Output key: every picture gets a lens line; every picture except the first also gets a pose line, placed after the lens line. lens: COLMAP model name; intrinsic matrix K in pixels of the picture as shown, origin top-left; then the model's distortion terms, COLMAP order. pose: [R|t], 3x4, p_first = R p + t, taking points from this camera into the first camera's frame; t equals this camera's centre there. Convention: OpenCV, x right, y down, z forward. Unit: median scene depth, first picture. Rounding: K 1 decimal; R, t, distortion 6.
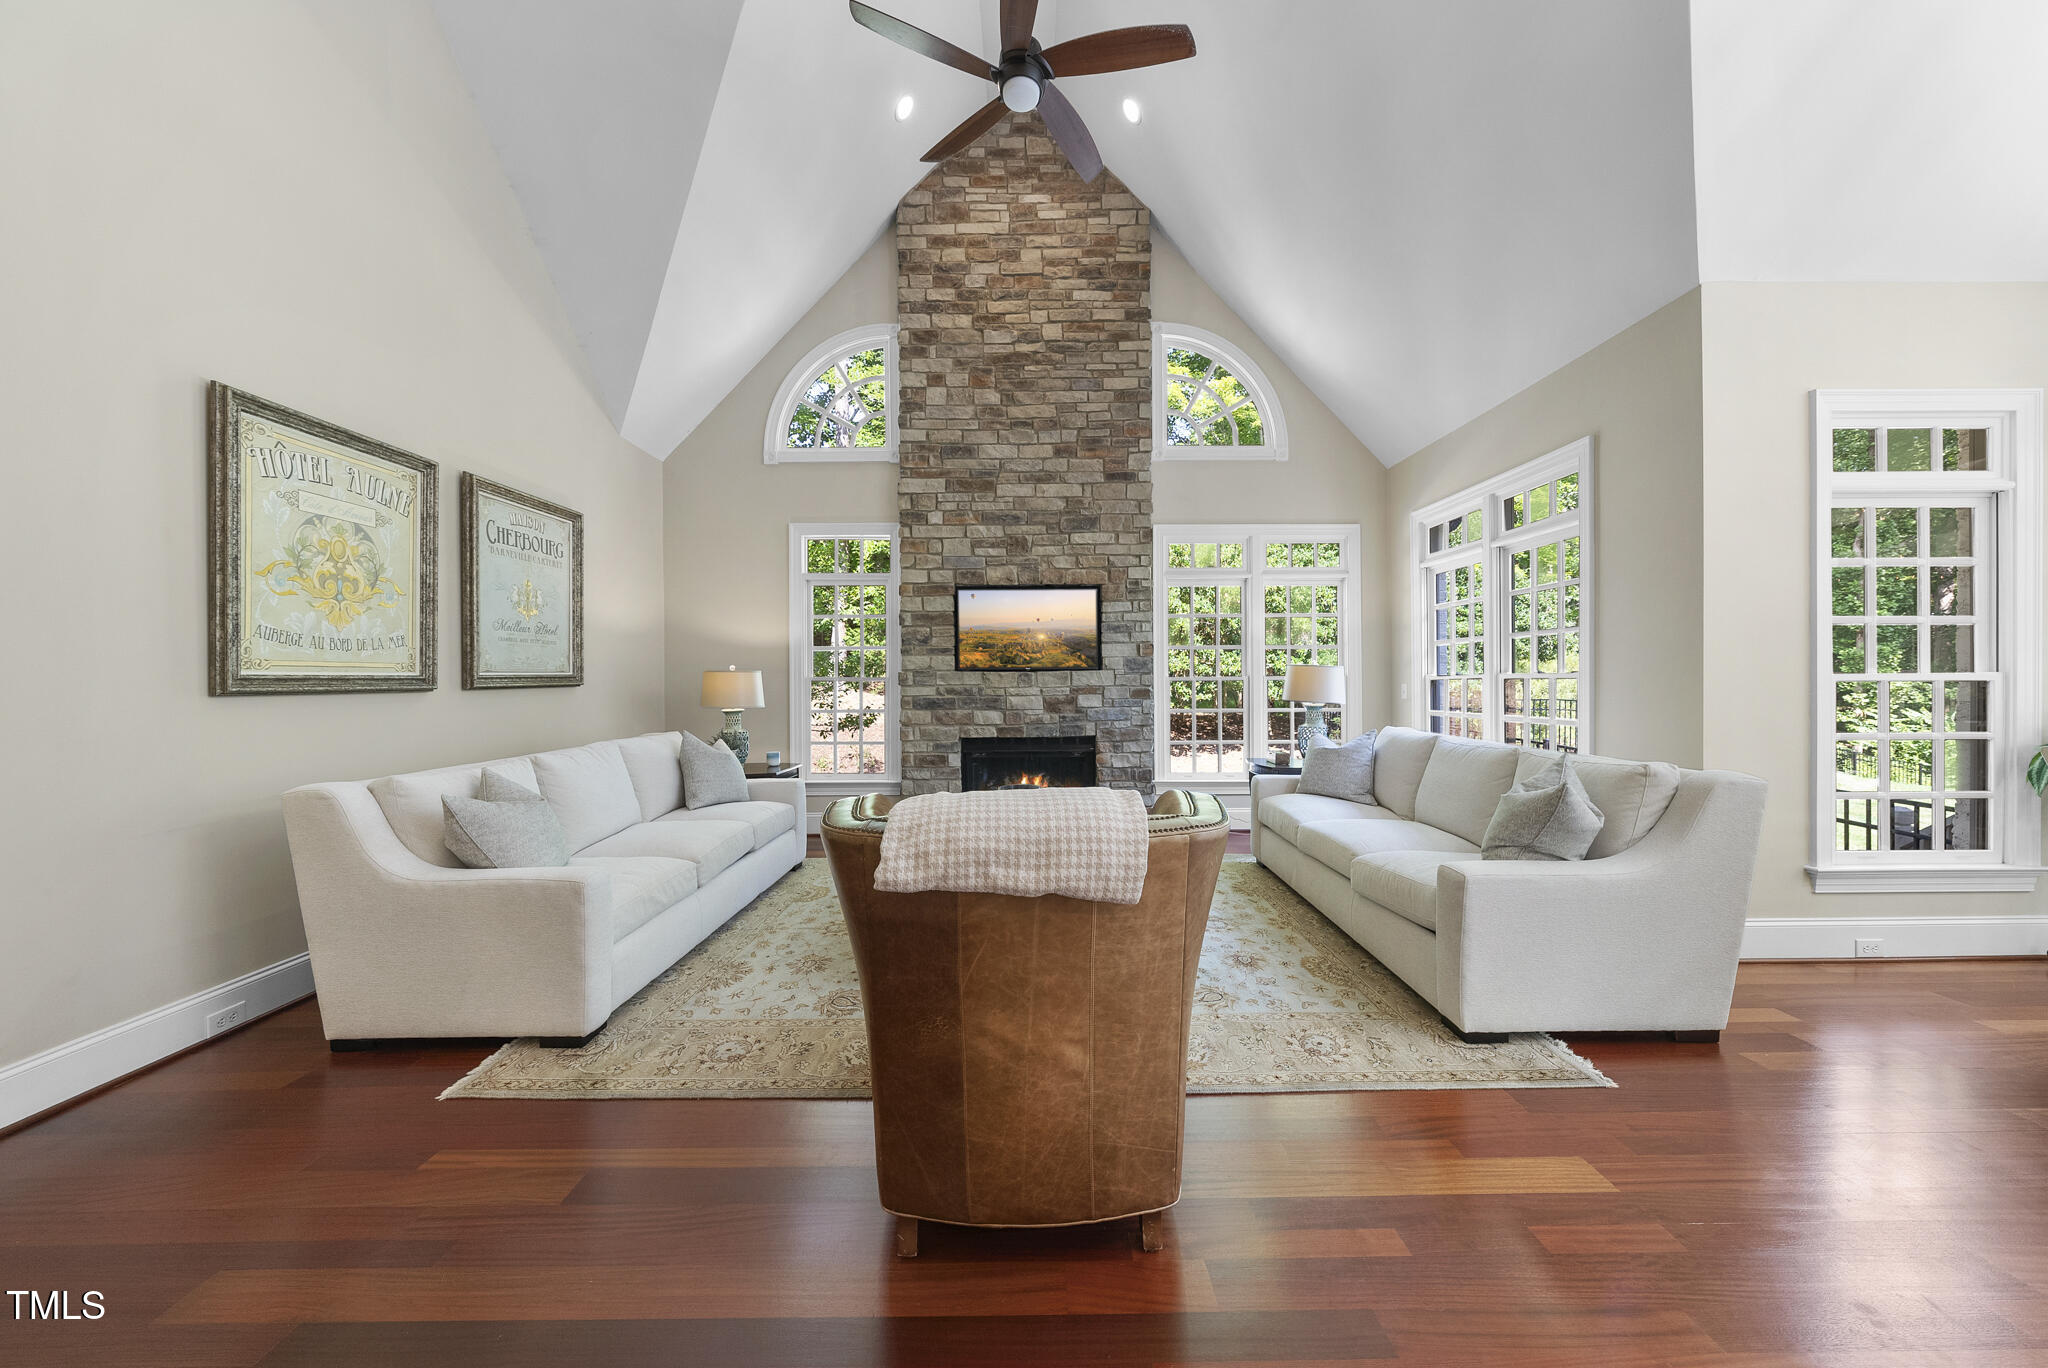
lens RADIAL K [[709.0, 0, 1039.2], [0, 709.0, 678.1], [0, 0, 1]] dist [-0.005972, -0.000208]
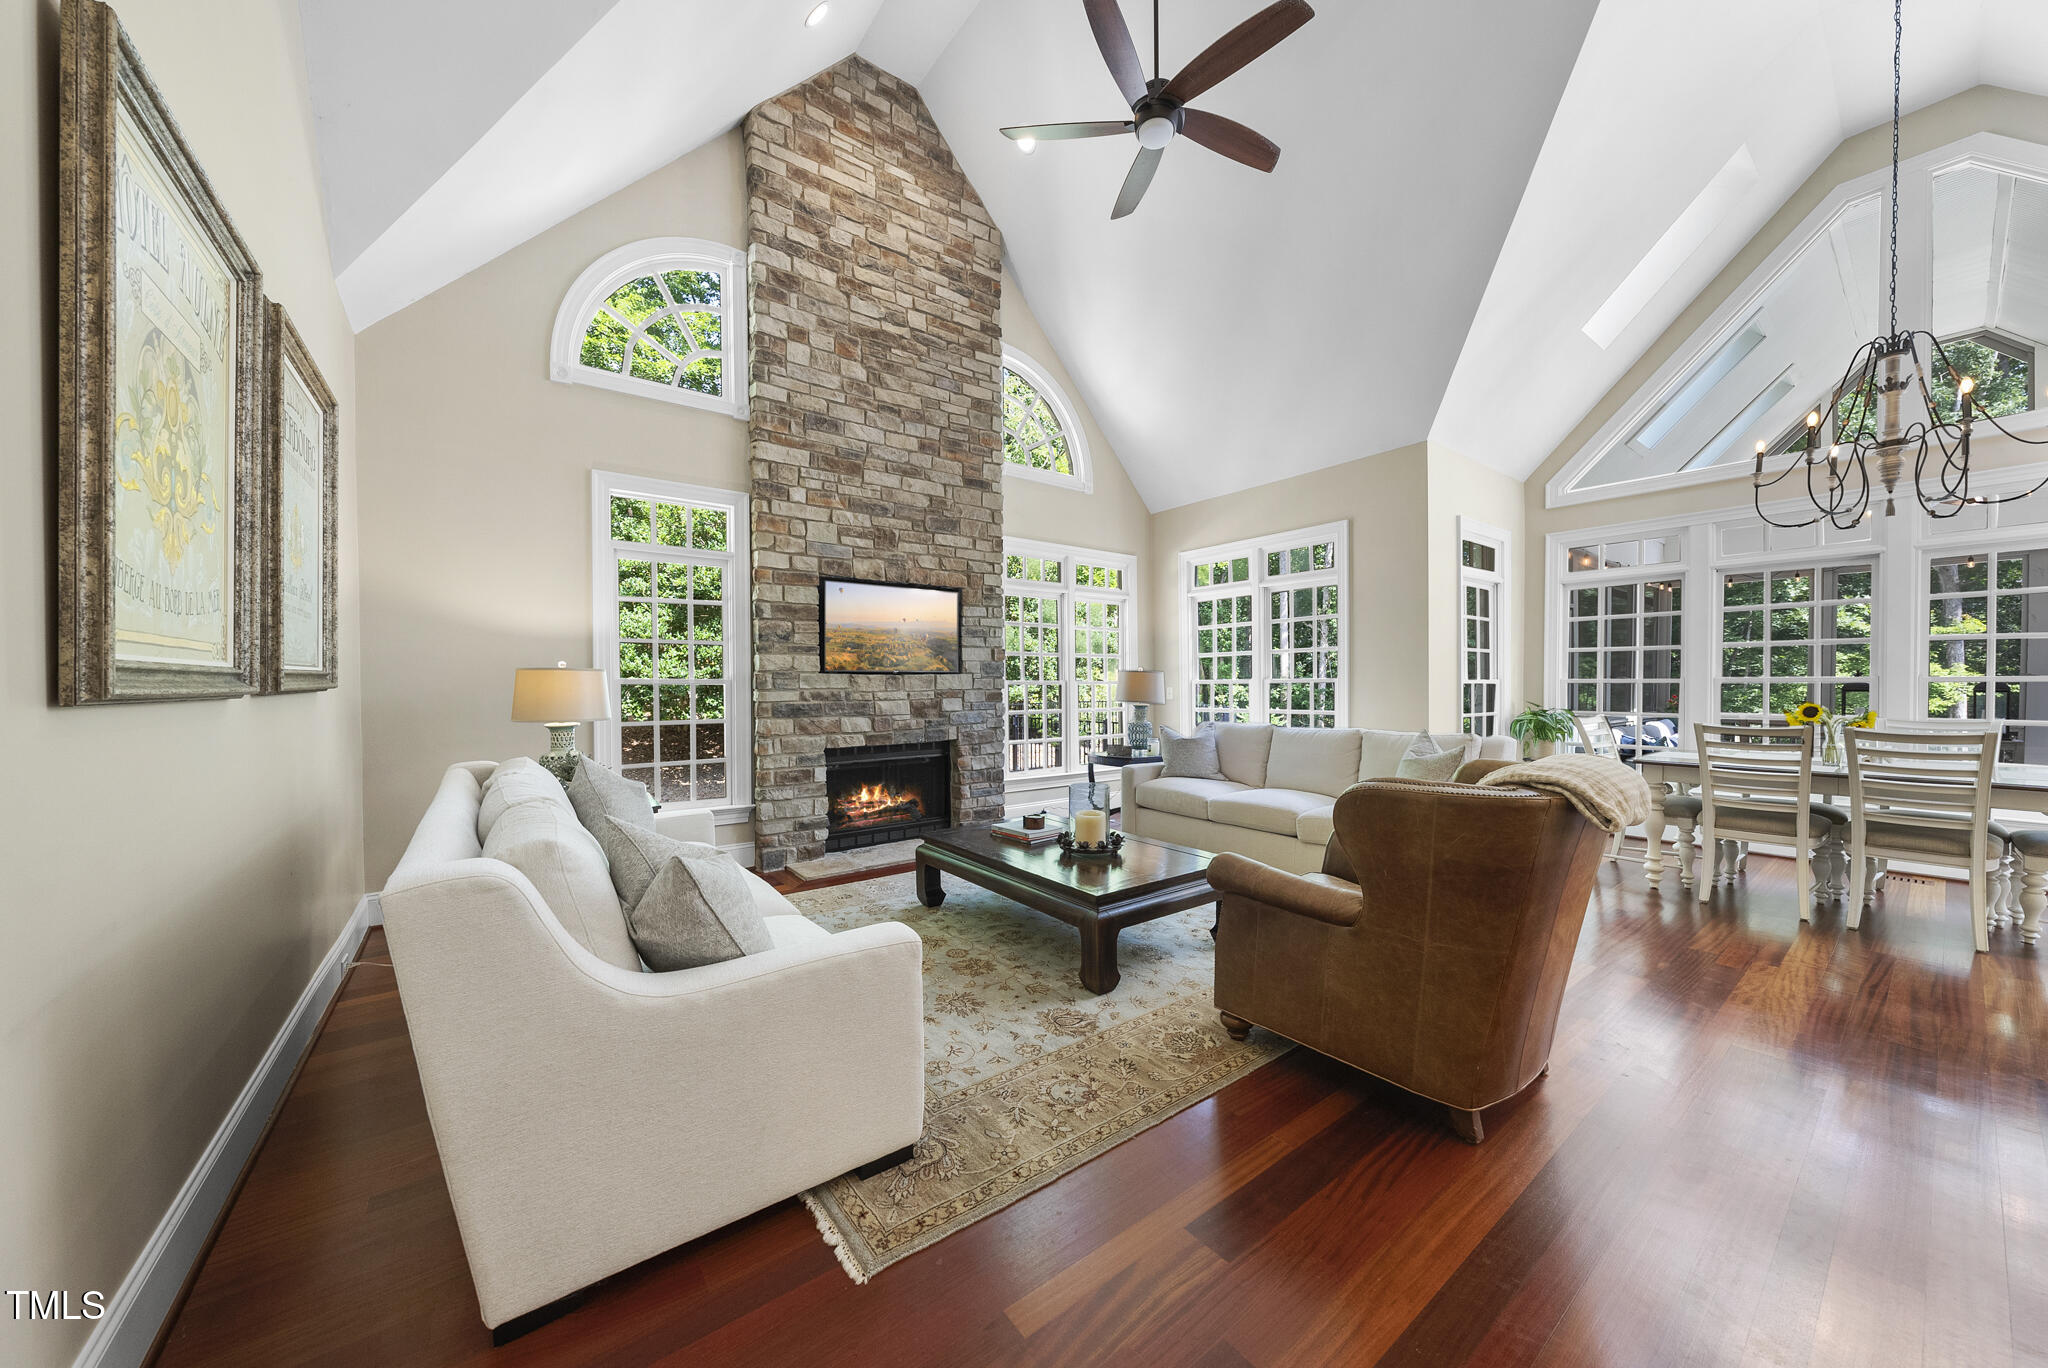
lens RADIAL K [[709.0, 0, 1045.3], [0, 709.0, 687.1], [0, 0, 1]] dist [-0.005972, -0.000208]
pose [[0.795272, 0.000156, 0.606253, -0.426864], [-0.001261, 0.999998, 0.001397, 0.006003], [-0.606252, -0.001876, 0.795270, 0.132069]]
